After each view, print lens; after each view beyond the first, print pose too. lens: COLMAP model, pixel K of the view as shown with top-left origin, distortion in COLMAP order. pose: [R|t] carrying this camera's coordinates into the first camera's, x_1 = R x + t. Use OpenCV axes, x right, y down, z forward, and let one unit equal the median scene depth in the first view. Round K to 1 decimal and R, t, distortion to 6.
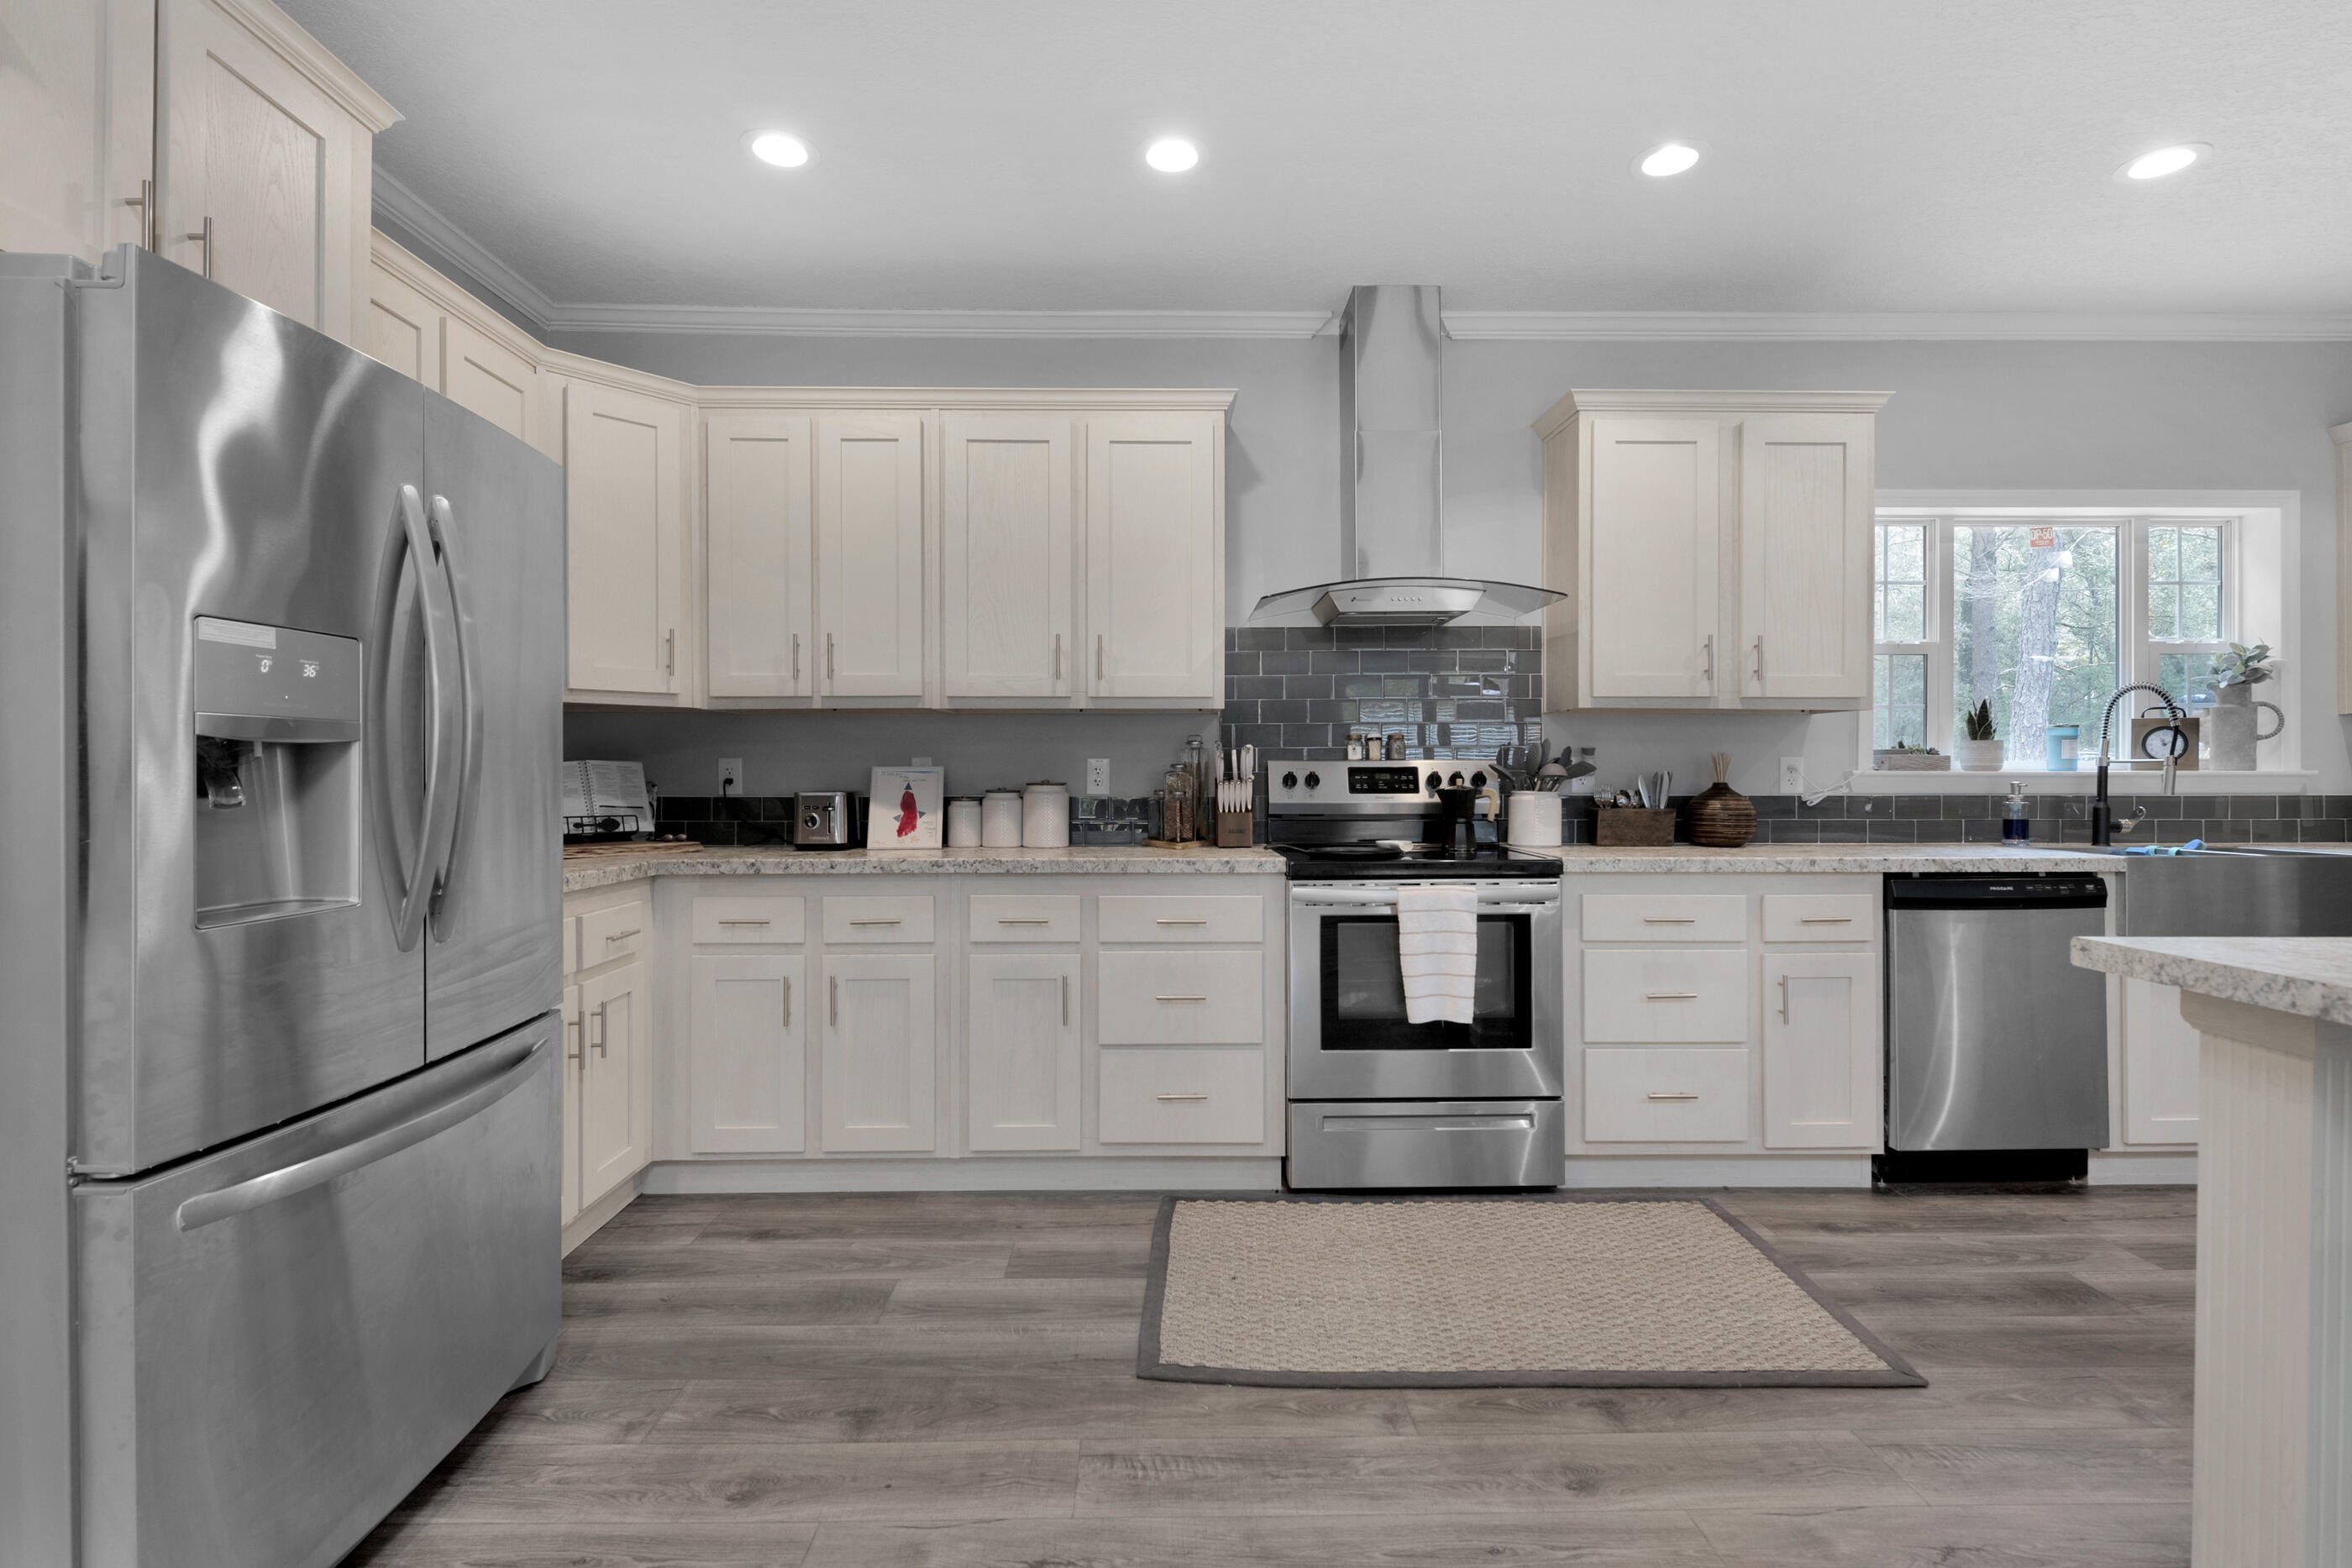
lens RADIAL K [[1105.5, 0, 1174.8], [0, 1105.5, 772.5], [0, 0, 1]] dist [-0.001064, -0.000516]
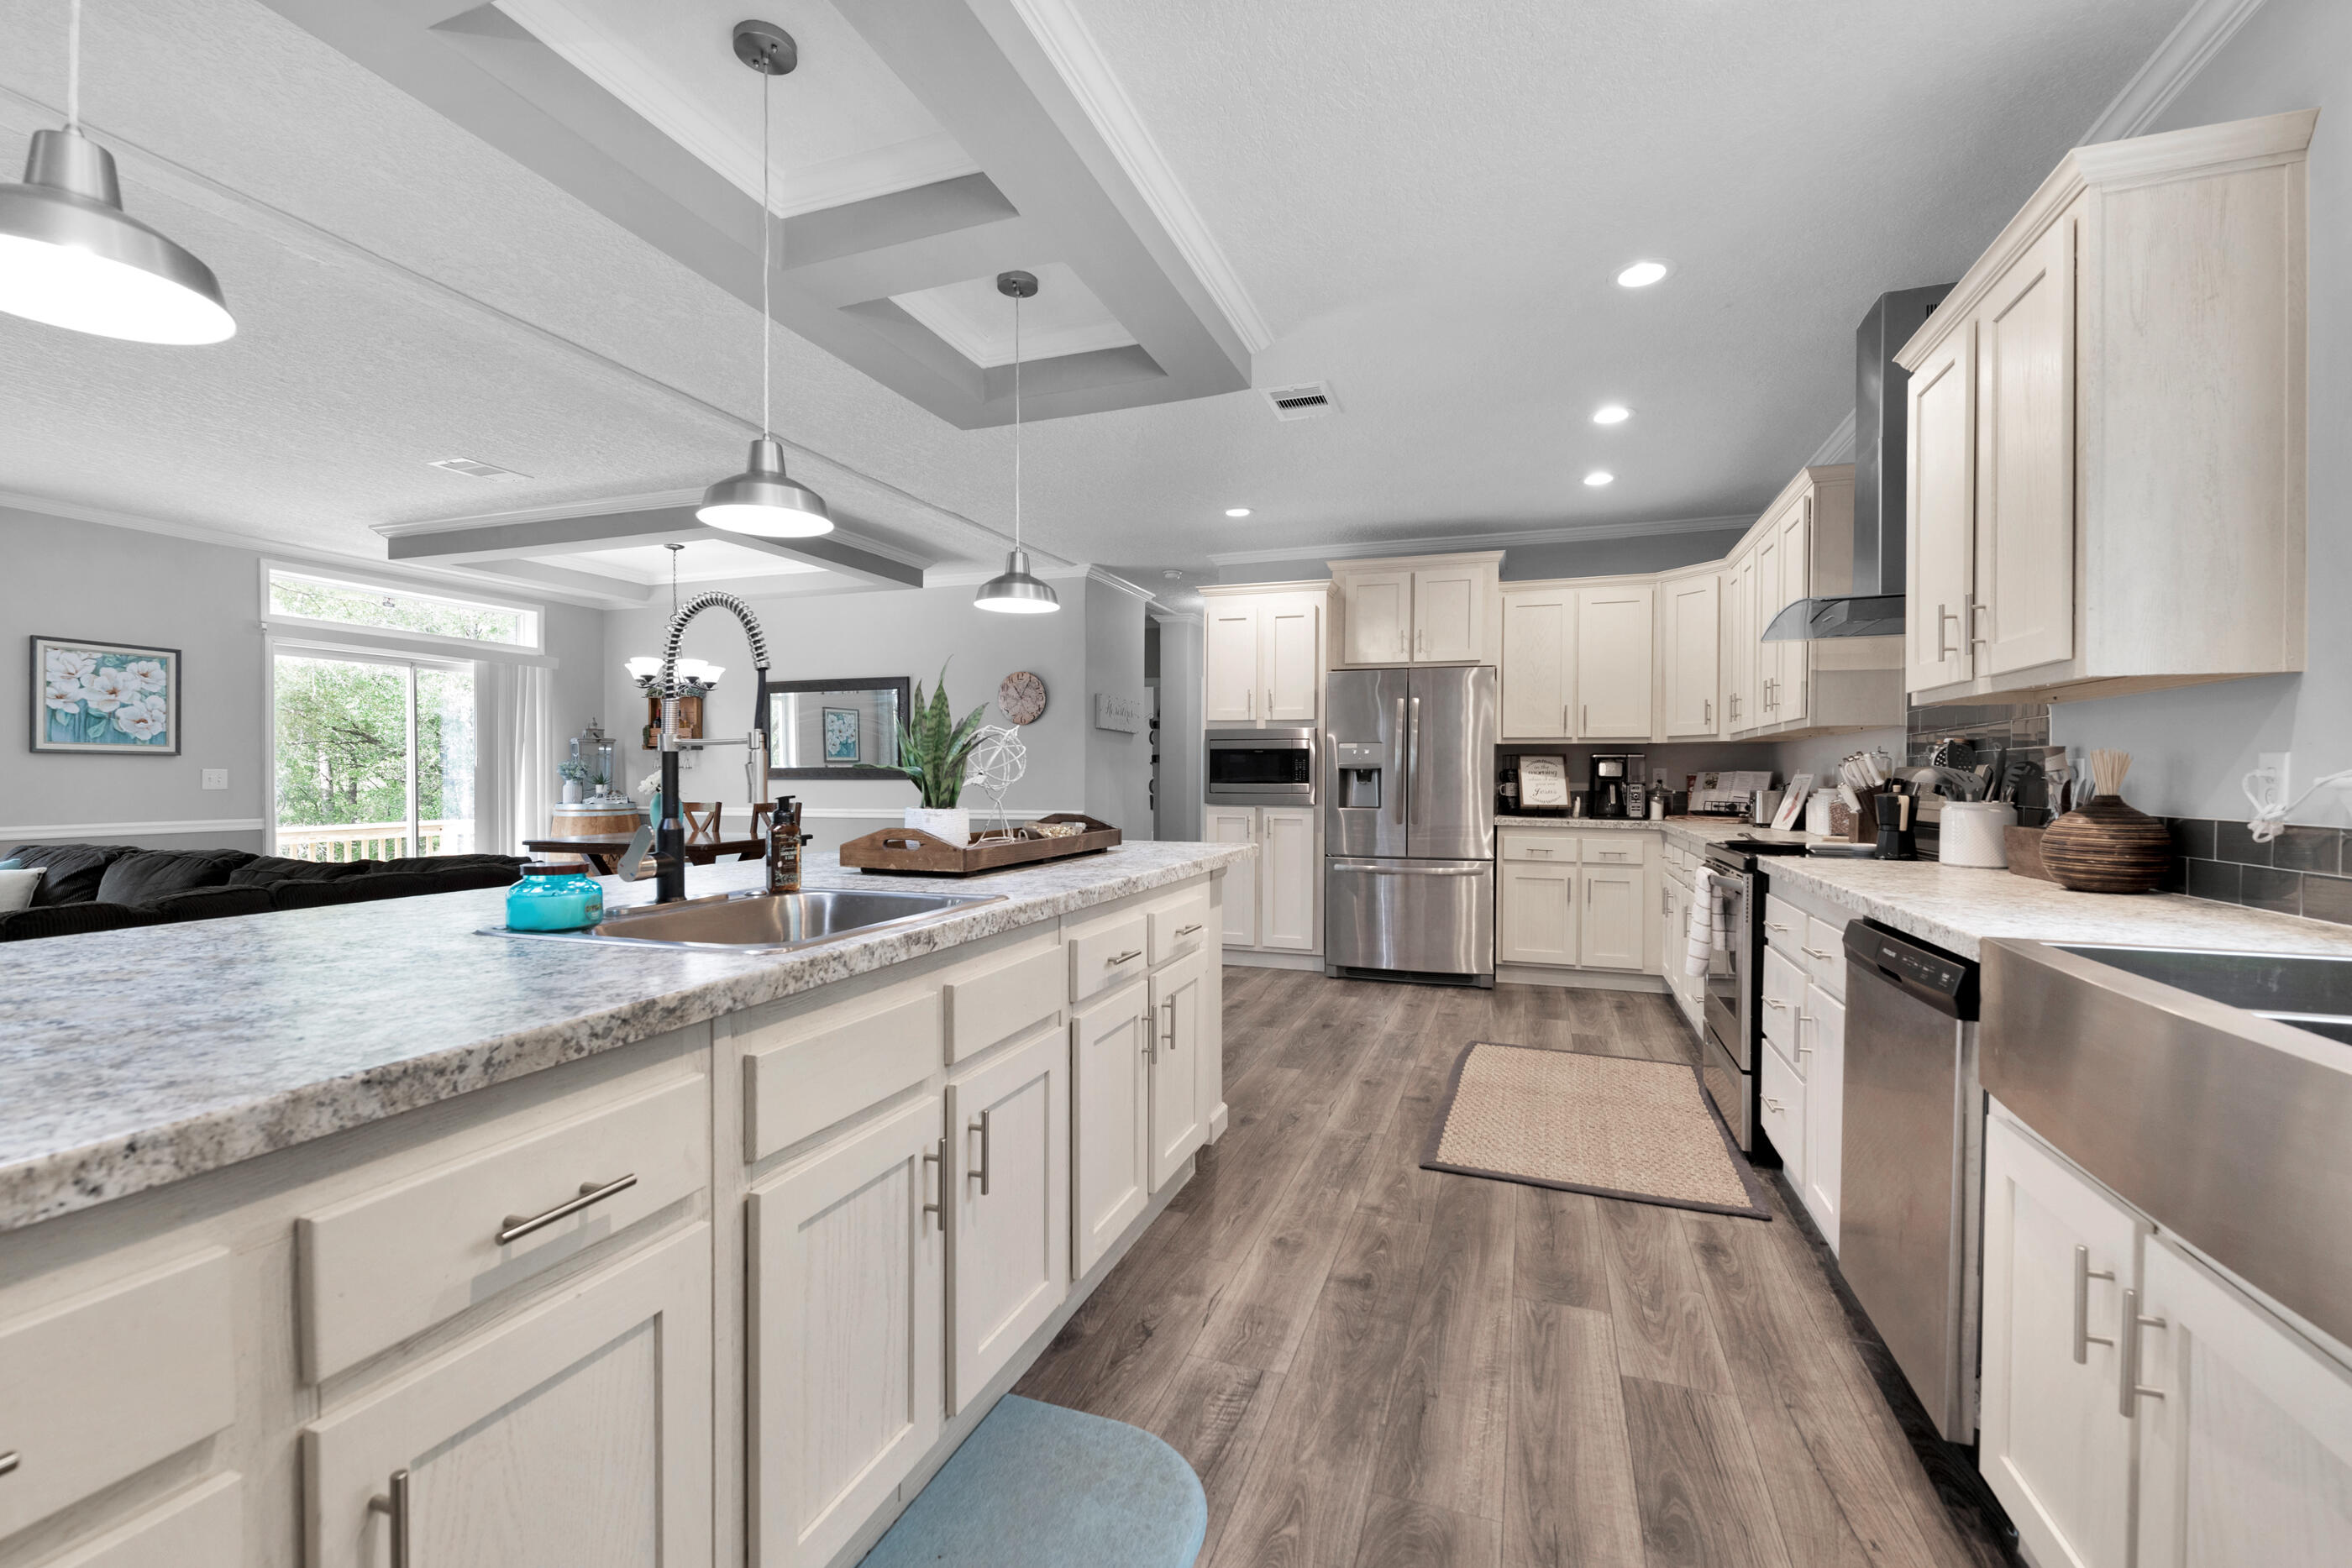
lens RADIAL K [[976.0, 0, 1176.0], [0, 976.0, 784.0], [0, 0, 1]] dist [0.000786, -0.000162]
pose [[-0.355363, 0.007301, -0.934700, 1.441185], [-0.005230, 0.999938, 0.009799, -0.001182], [0.934714, 0.008371, -0.355303, 0.799361]]
